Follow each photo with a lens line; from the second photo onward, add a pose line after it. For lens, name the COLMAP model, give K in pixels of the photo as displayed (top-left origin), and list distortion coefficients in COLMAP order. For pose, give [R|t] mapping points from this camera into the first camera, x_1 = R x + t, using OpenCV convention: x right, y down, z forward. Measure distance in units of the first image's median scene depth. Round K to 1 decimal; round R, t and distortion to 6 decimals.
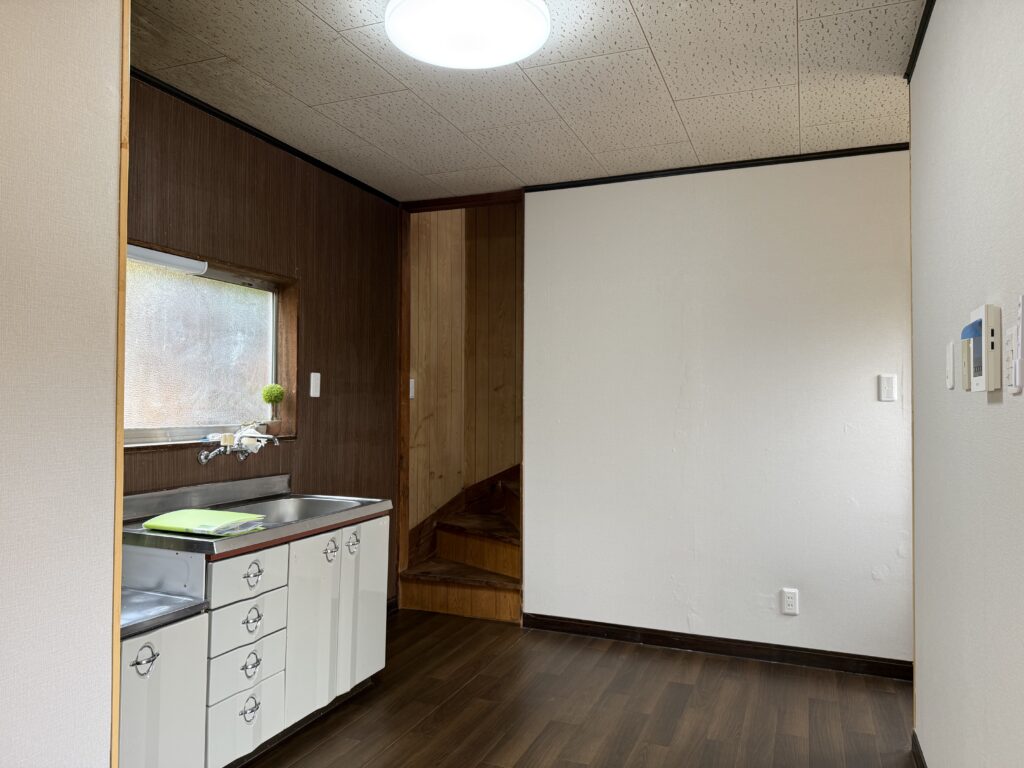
lens RADIAL K [[719.0, 0, 511.4], [0, 719.0, 380.9], [0, 0, 1]] dist [0.004944, -0.006880]
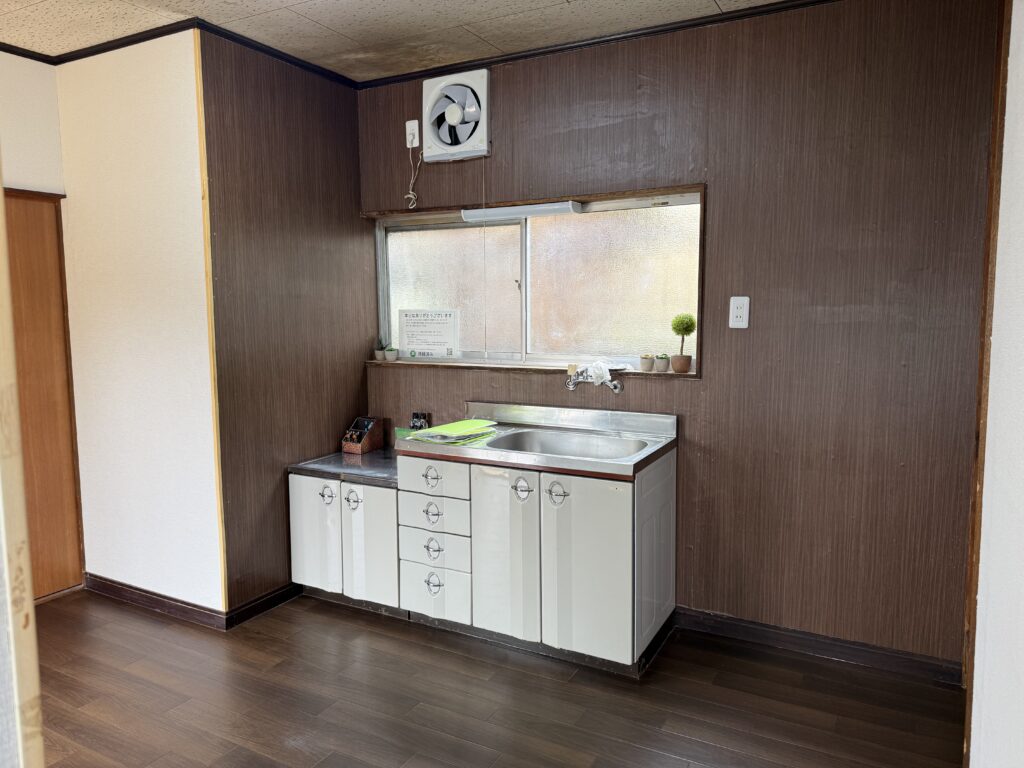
lens RADIAL K [[719.0, 0, 517.2], [0, 719.0, 386.9], [0, 0, 1]] dist [0.004944, -0.006880]
pose [[-0.123752, 0.091615, -0.988075, 0.677163], [0.029776, 0.995623, 0.088586, 0.012249], [0.991866, -0.018458, -0.125938, 1.090424]]
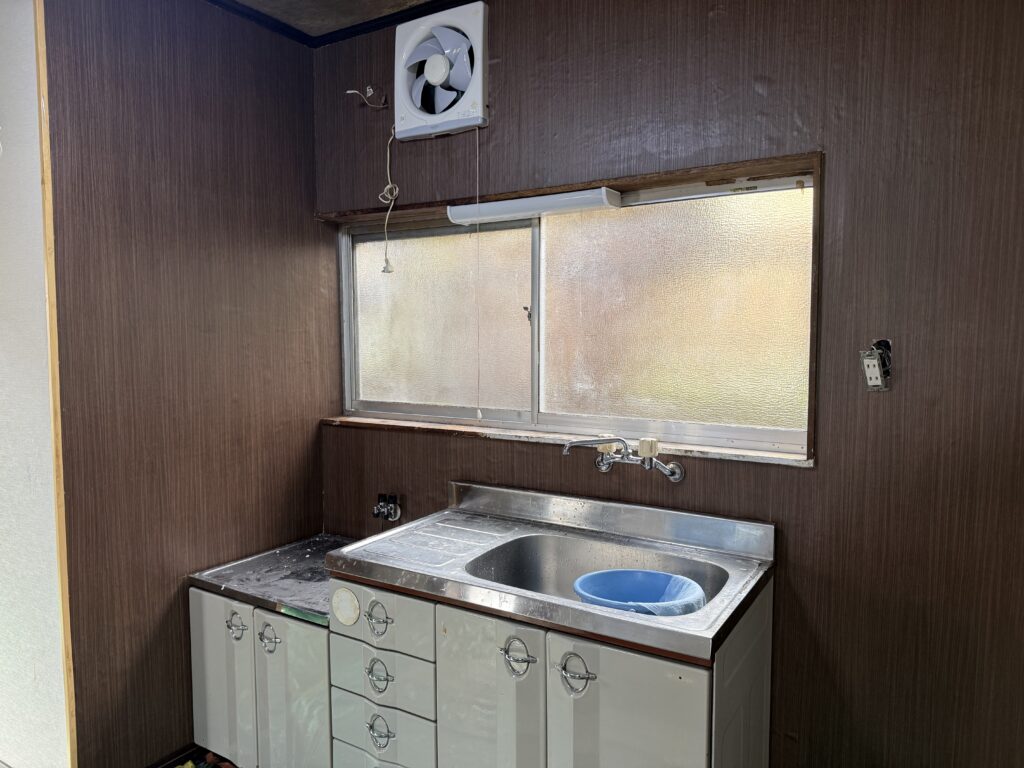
lens RADIAL K [[719.0, 0, 506.4], [0, 719.0, 381.9], [0, 0, 1]] dist [0.004944, -0.006880]
pose [[-0.195809, 0.047045, -0.979513, 0.296542], [0.023887, 0.998781, 0.043196, -0.008863], [0.980351, -0.014939, -0.196694, 1.081075]]
